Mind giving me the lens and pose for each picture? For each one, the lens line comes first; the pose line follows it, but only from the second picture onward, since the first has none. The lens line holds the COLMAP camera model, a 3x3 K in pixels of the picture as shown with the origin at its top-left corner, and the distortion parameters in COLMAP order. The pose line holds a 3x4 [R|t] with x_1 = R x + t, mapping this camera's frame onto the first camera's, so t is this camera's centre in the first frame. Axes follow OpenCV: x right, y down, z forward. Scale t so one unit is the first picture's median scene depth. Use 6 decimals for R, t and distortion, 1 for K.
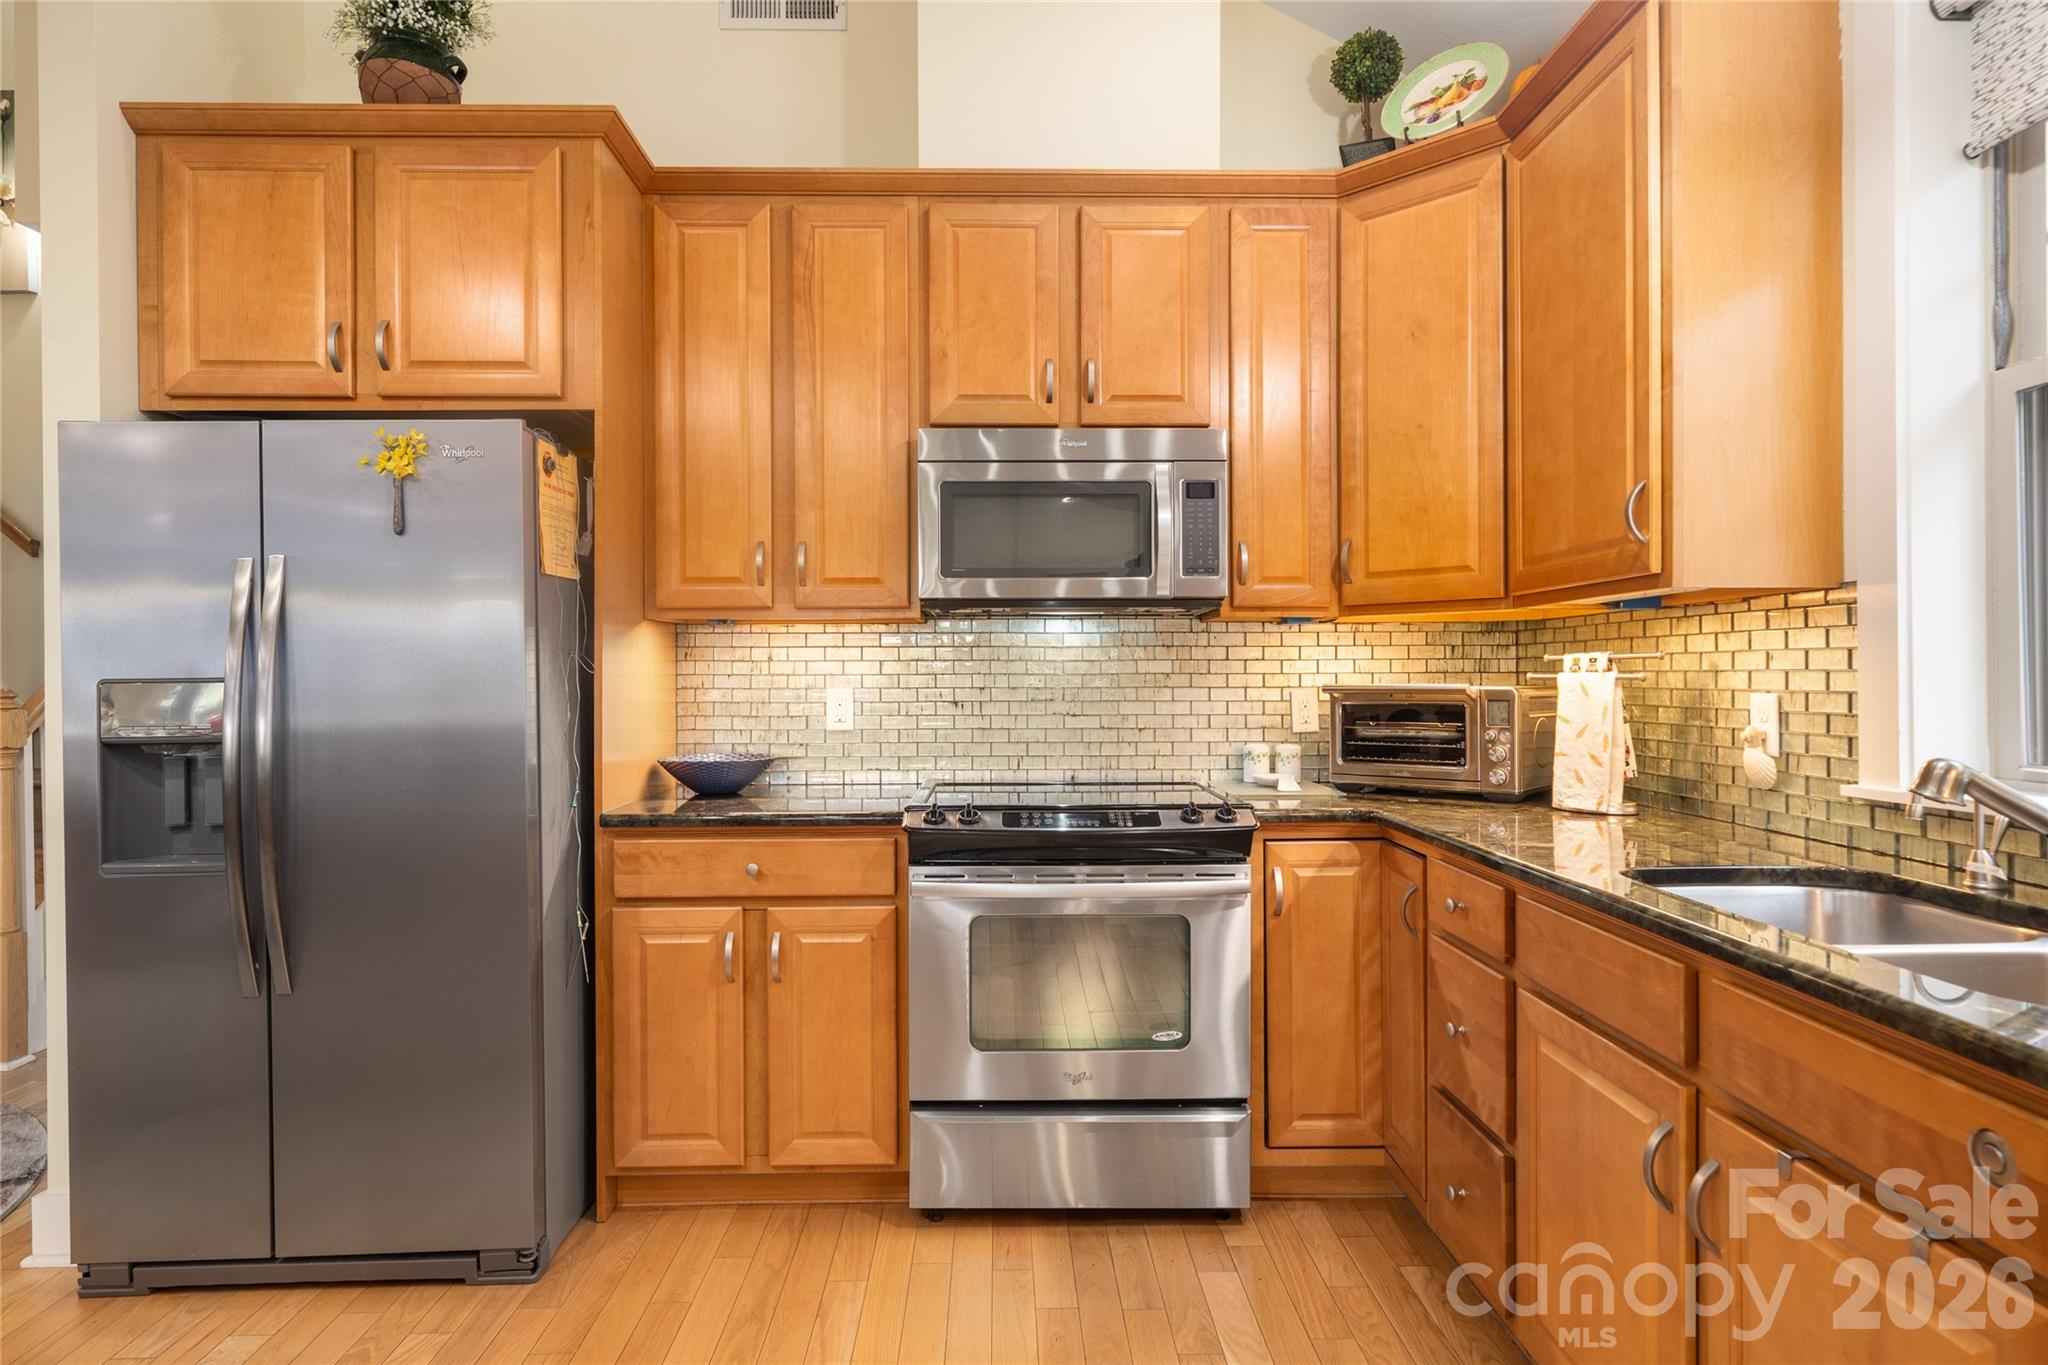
lens RADIAL K [[1105.8, 0, 1024.0], [0, 1105.8, 682.5], [0, 0, 1]] dist [0.000717, -0.000065]
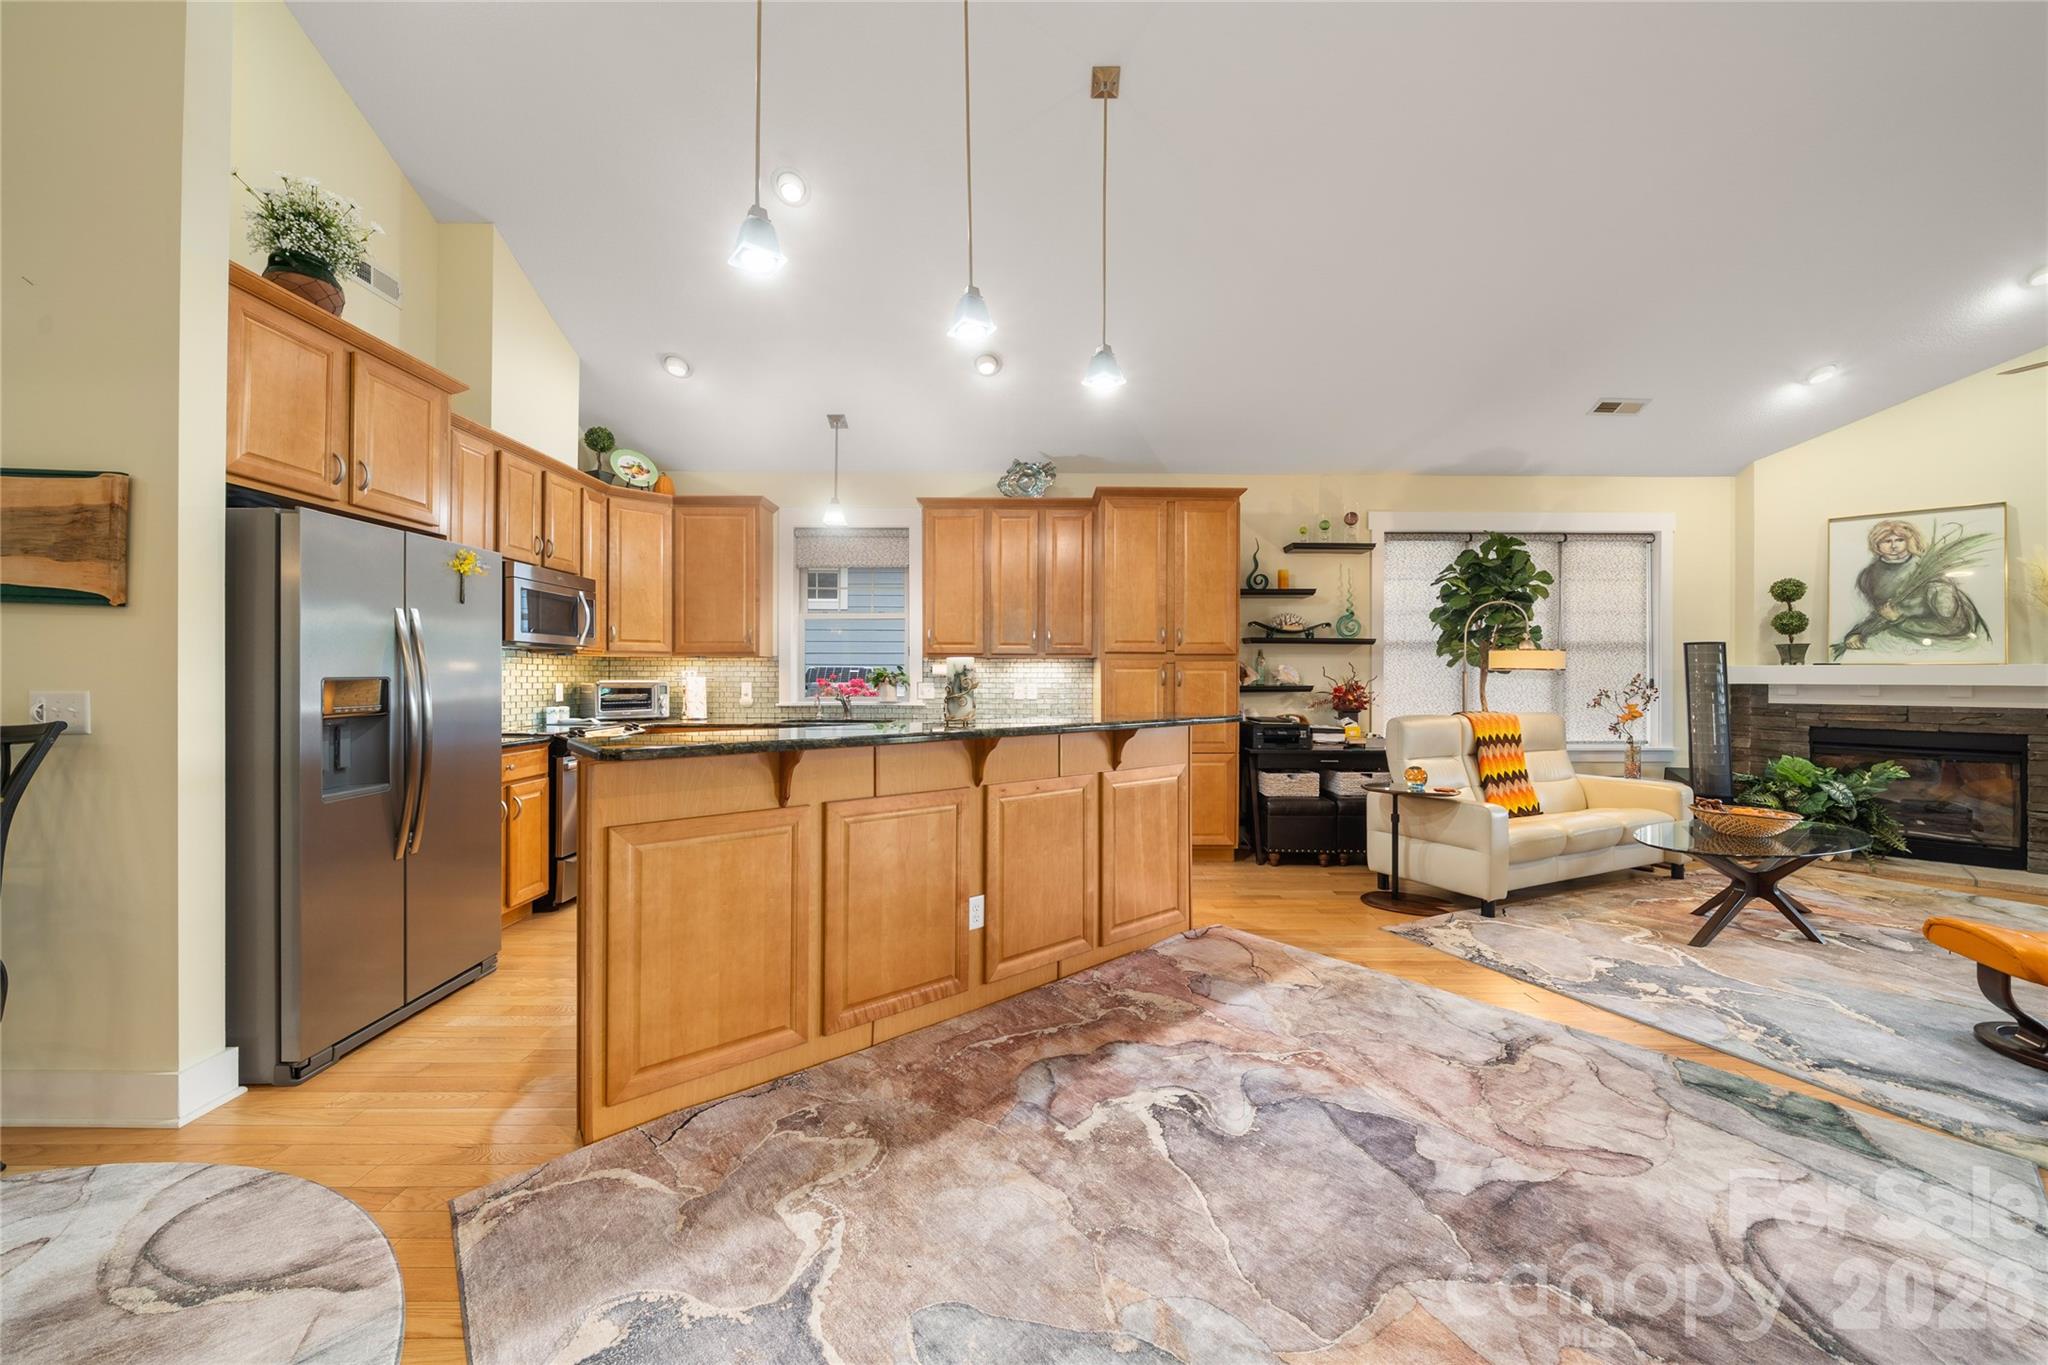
lens RADIAL K [[753.9, 0, 1024.0], [0, 753.9, 682.5], [0, 0, 1]] dist [-0.008752, 0.000023]
pose [[0.016542, -0.002534, 0.999860, -1.568989], [0.004974, 0.999985, 0.002452, 0.007042], [-0.999851, 0.004933, 0.016554, -0.007963]]
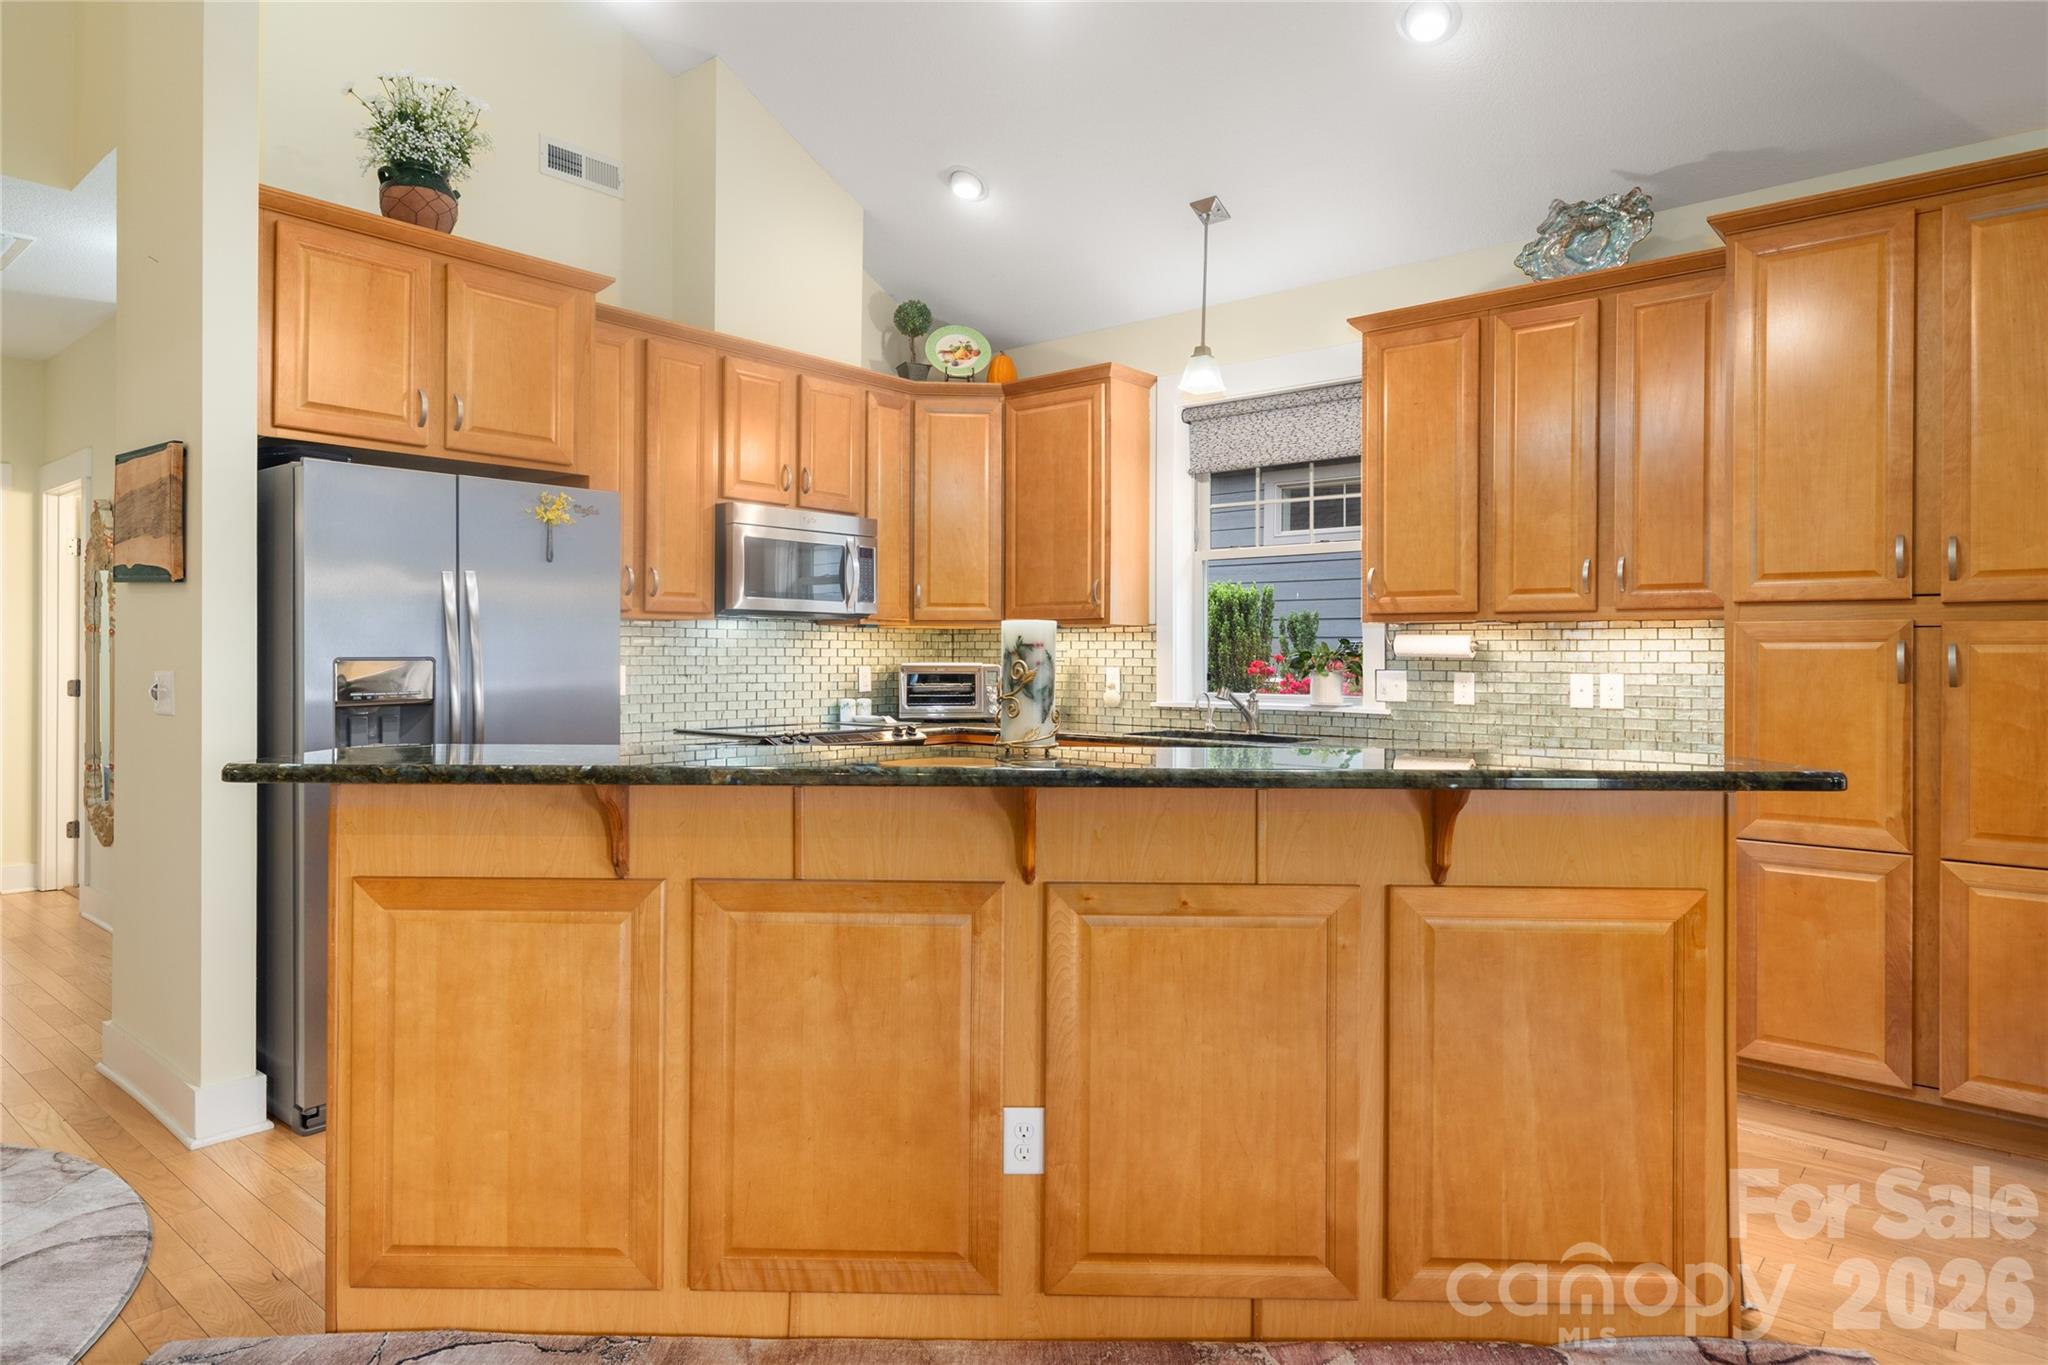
lens RADIAL K [[1199.4, 0, 1015.0], [0, 1199.4, 661.8], [0, 0, 1]] dist [-0.000955, 0.001323]
pose [[0.667521, 0.003711, 0.744581, -1.135402], [-0.002053, 0.999993, -0.003143, 0.005509], [-0.744588, 0.000570, 0.667524, -0.463741]]
